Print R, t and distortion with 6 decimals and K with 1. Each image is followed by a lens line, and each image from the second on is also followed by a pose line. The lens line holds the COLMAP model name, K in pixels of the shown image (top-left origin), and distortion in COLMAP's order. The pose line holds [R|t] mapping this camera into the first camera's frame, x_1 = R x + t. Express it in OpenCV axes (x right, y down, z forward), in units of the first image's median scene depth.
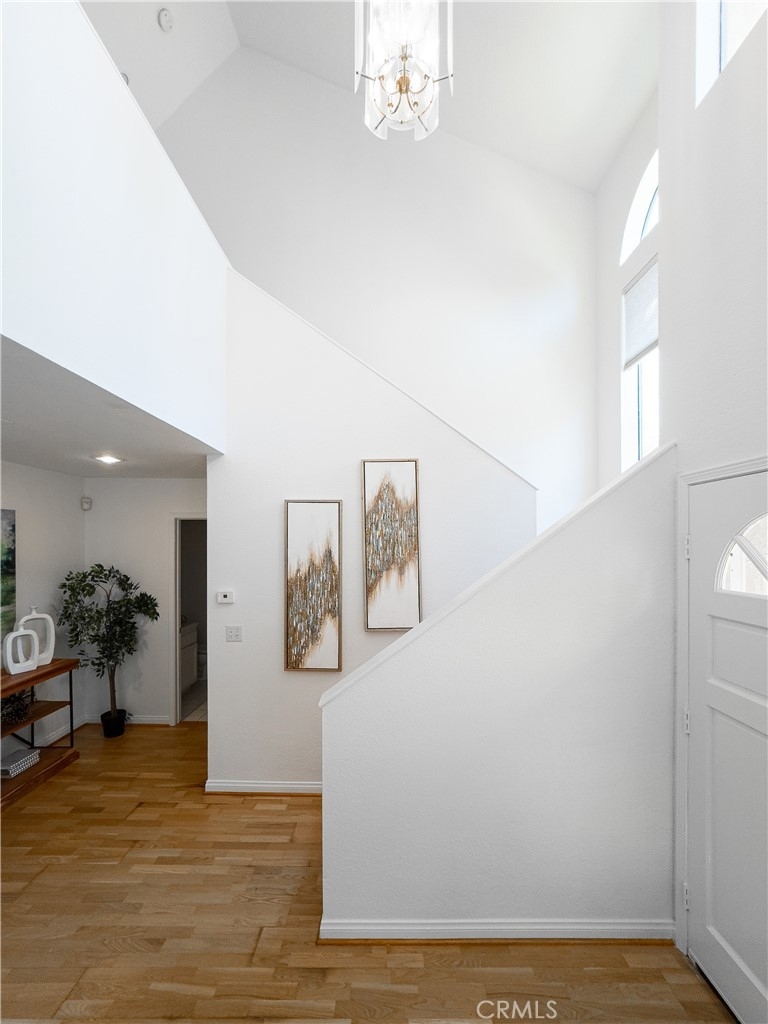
lens RADIAL K [[409.9, 0, 365.8], [0, 409.9, 548.1], [0, 0, 1]] dist [-0.014721, 0.004182]
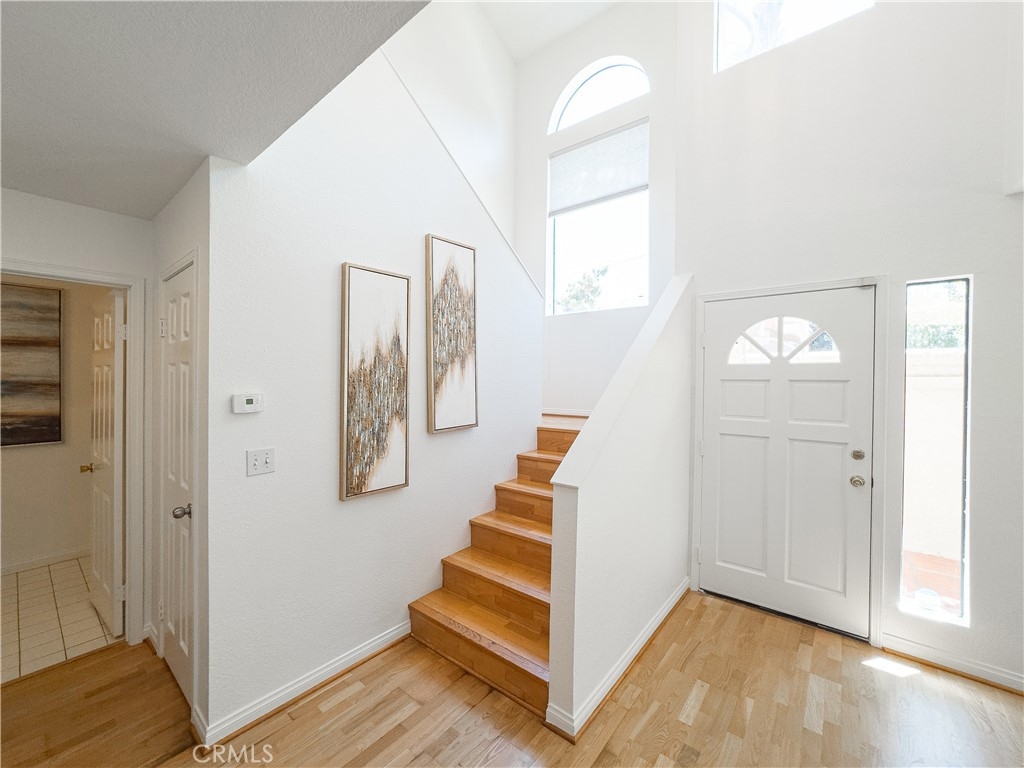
lens RADIAL K [[409.9, 0, 519.1], [0, 409.9, 377.8], [0, 0, 1]] dist [-0.014721, 0.004182]
pose [[0.632304, -0.007621, 0.774683, -0.556335], [0.000758, 0.999957, 0.009219, 0.077799], [-0.774720, -0.005242, 0.632282, 0.311822]]
